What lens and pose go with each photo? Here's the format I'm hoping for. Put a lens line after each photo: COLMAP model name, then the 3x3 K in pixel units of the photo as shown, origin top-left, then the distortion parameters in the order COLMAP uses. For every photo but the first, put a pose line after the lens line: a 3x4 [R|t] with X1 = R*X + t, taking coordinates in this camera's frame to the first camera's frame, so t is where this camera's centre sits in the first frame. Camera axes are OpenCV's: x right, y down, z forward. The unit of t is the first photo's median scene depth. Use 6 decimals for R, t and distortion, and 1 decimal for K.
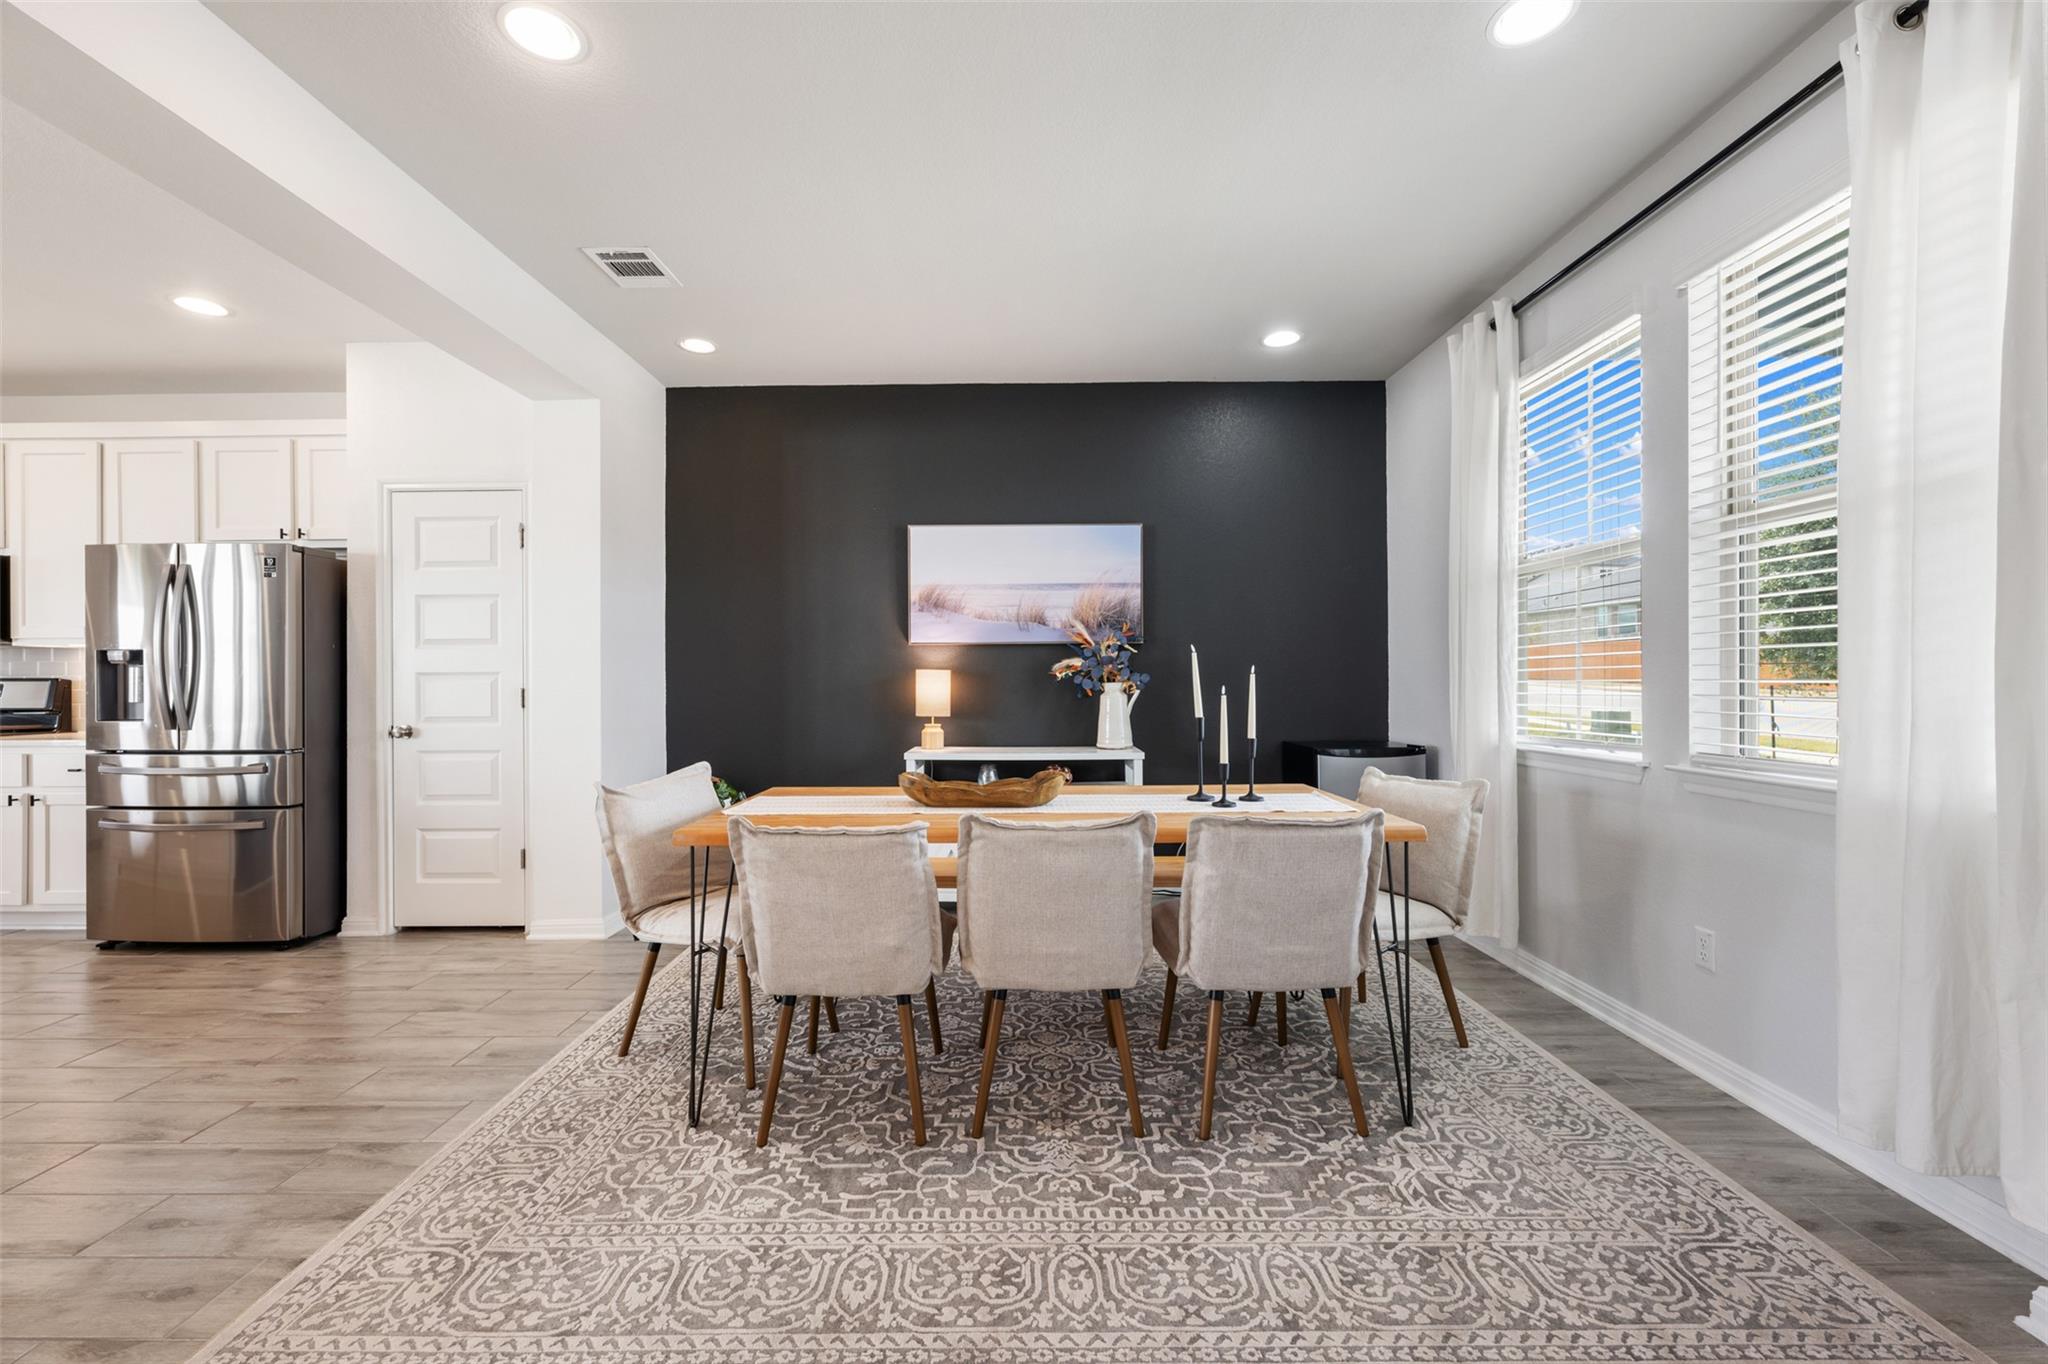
lens RADIAL K [[822.0, 0, 1007.7], [0, 822.0, 680.7], [0, 0, 1]] dist [-0.000599, 0.000077]
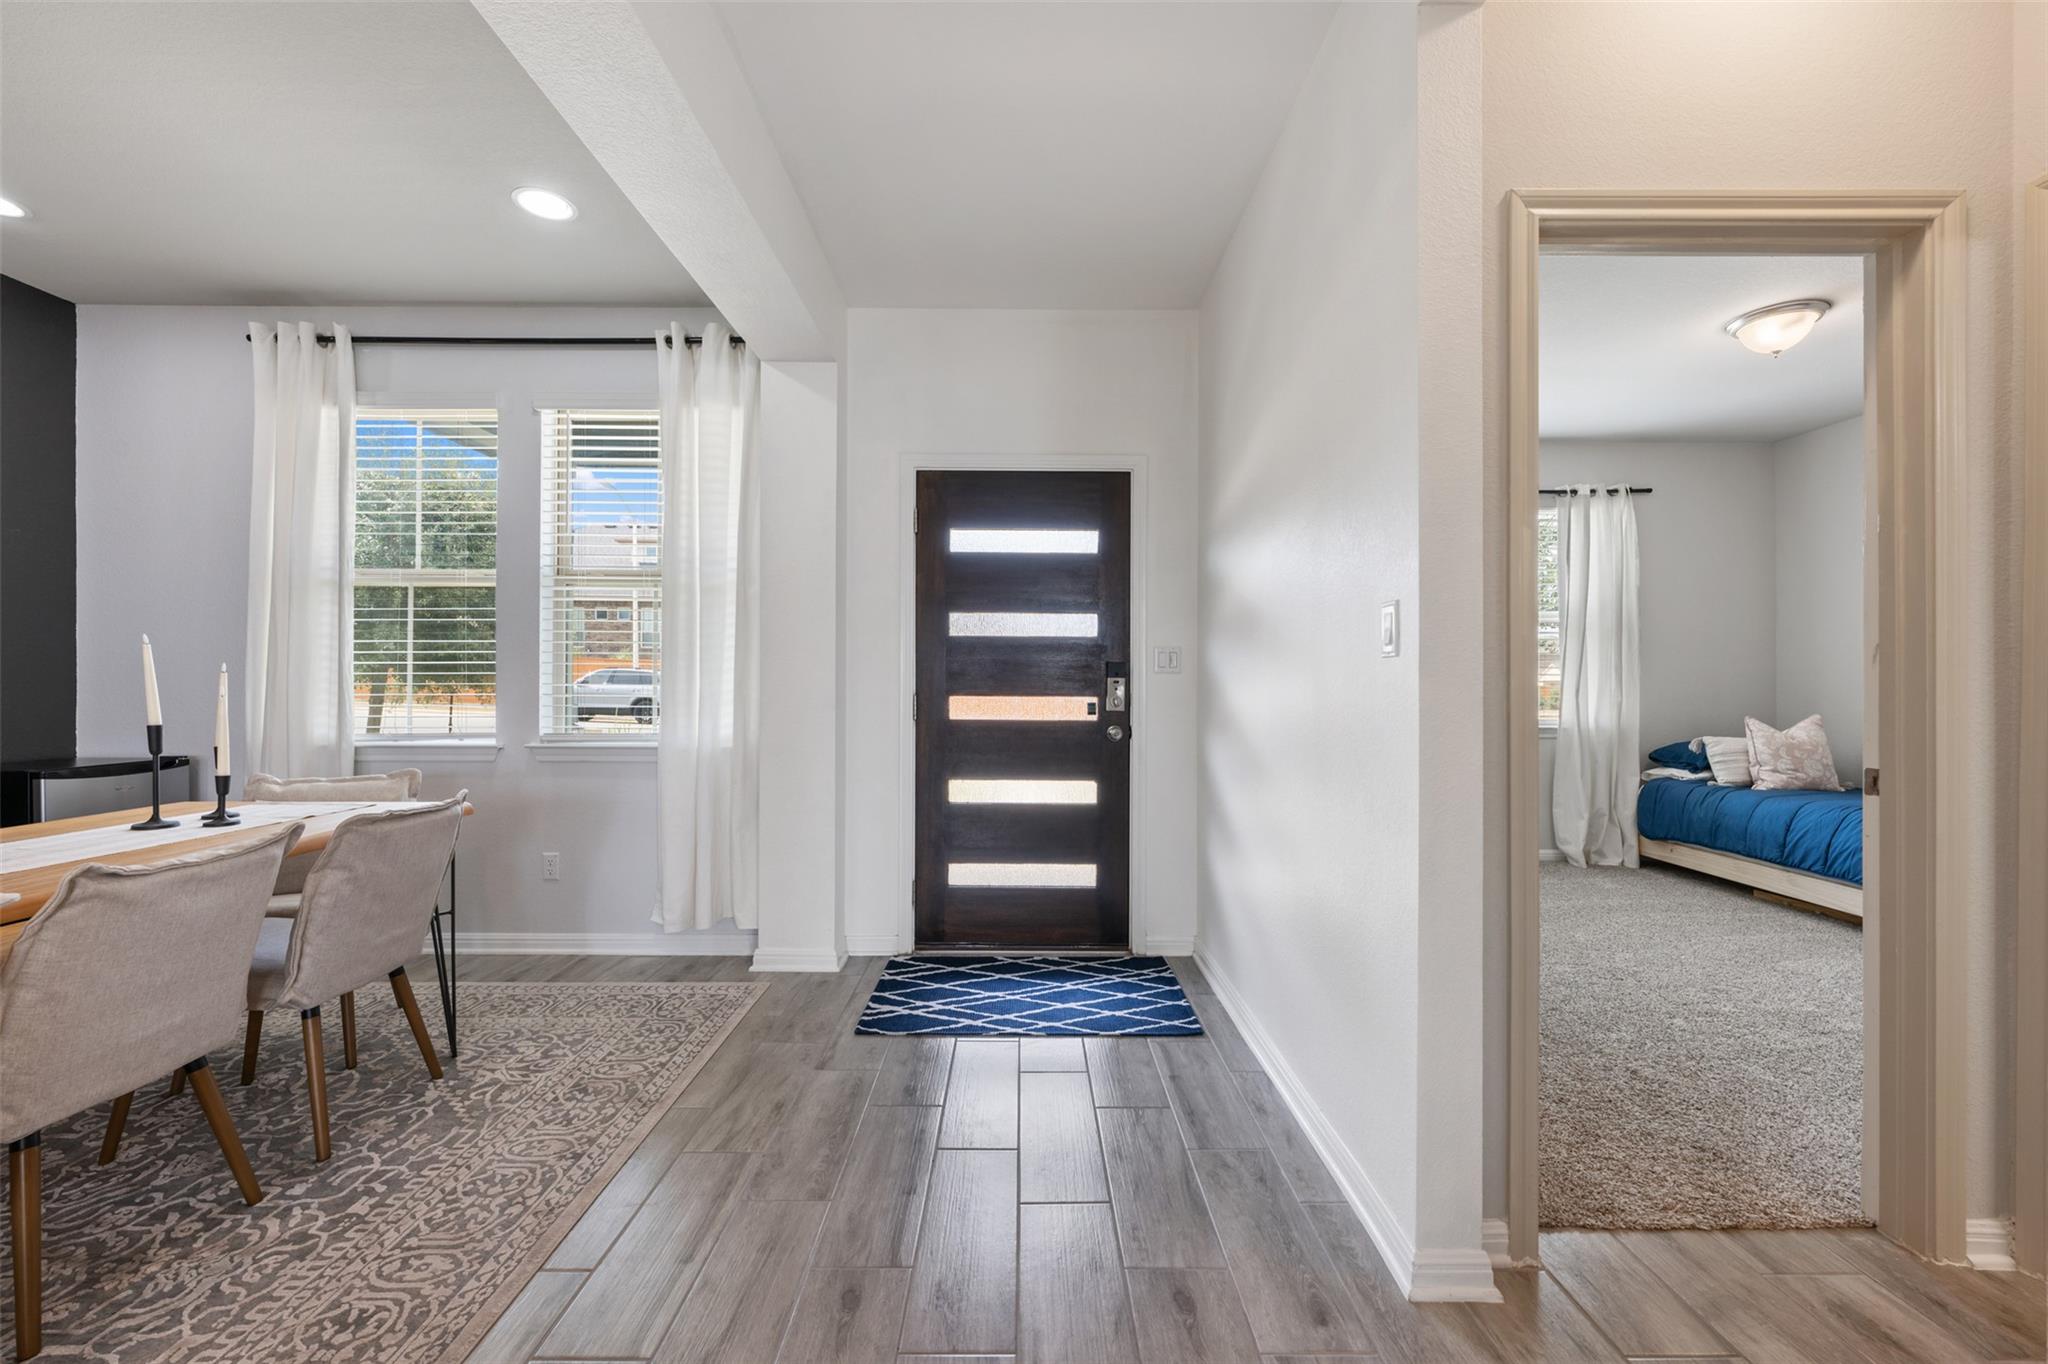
lens RADIAL K [[810.5, 0, 1022.1], [0, 810.5, 686.2], [0, 0, 1]] dist [-0.001249, 0.000262]
pose [[-0.012199, 0.005616, 0.999910, -0.475235], [-0.005017, 0.999971, -0.005678, 0.005700], [-0.999913, -0.005085, -0.012171, 0.134888]]
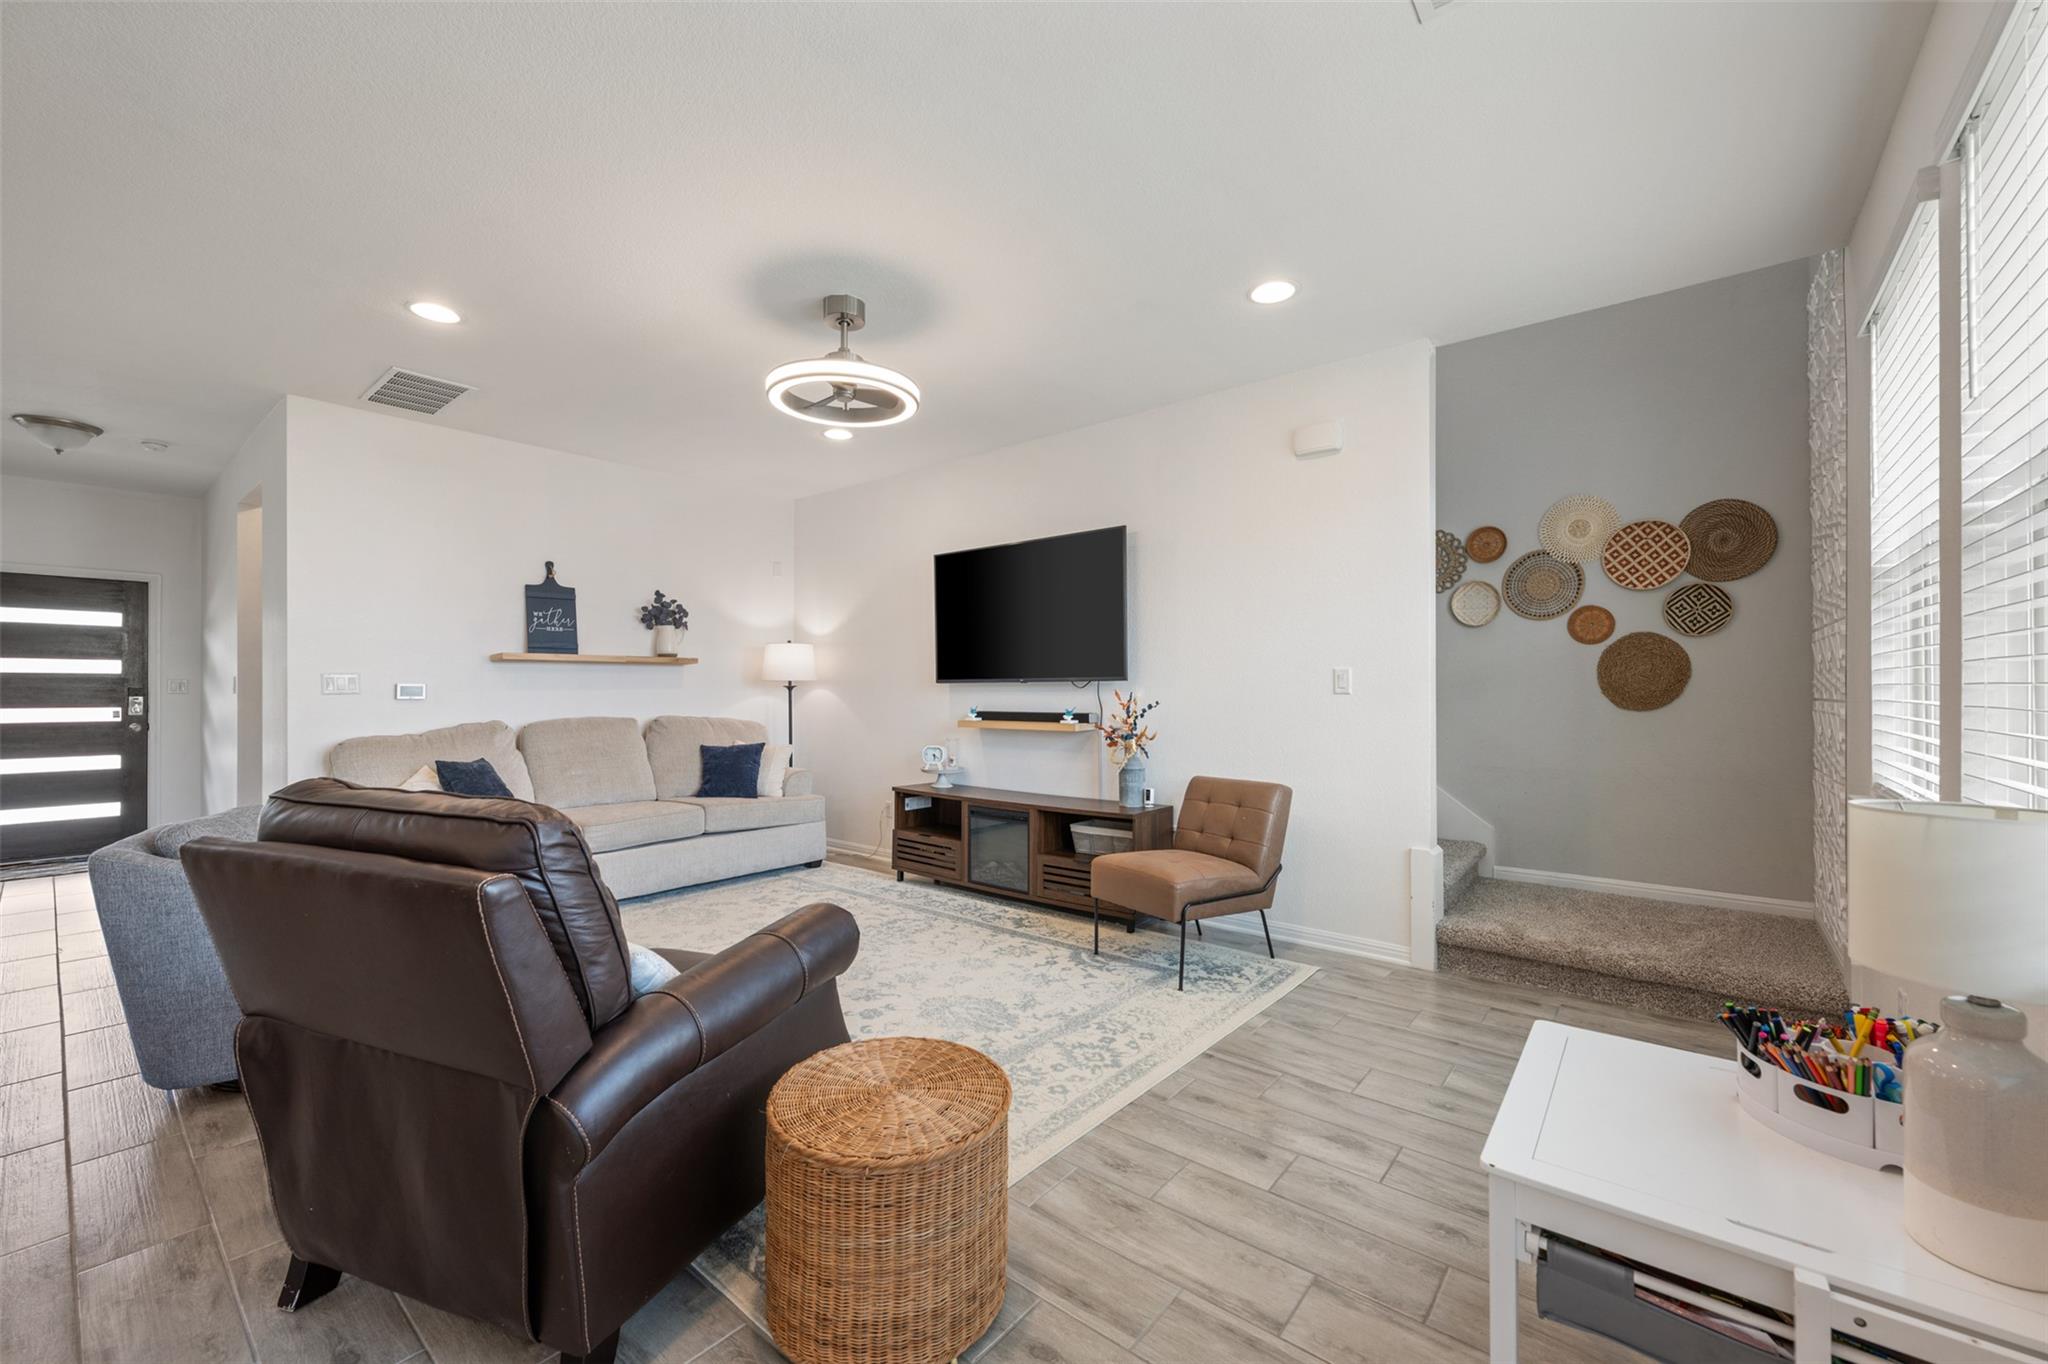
lens RADIAL K [[810.5, 0, 1022.1], [0, 810.5, 686.2], [0, 0, 1]] dist [-0.001249, 0.000262]
pose [[-0.777324, 0.009178, 0.629033, -2.337710], [0.005648, 0.999955, -0.007610, -0.011326], [-0.629075, -0.002363, -0.777341, 0.171357]]
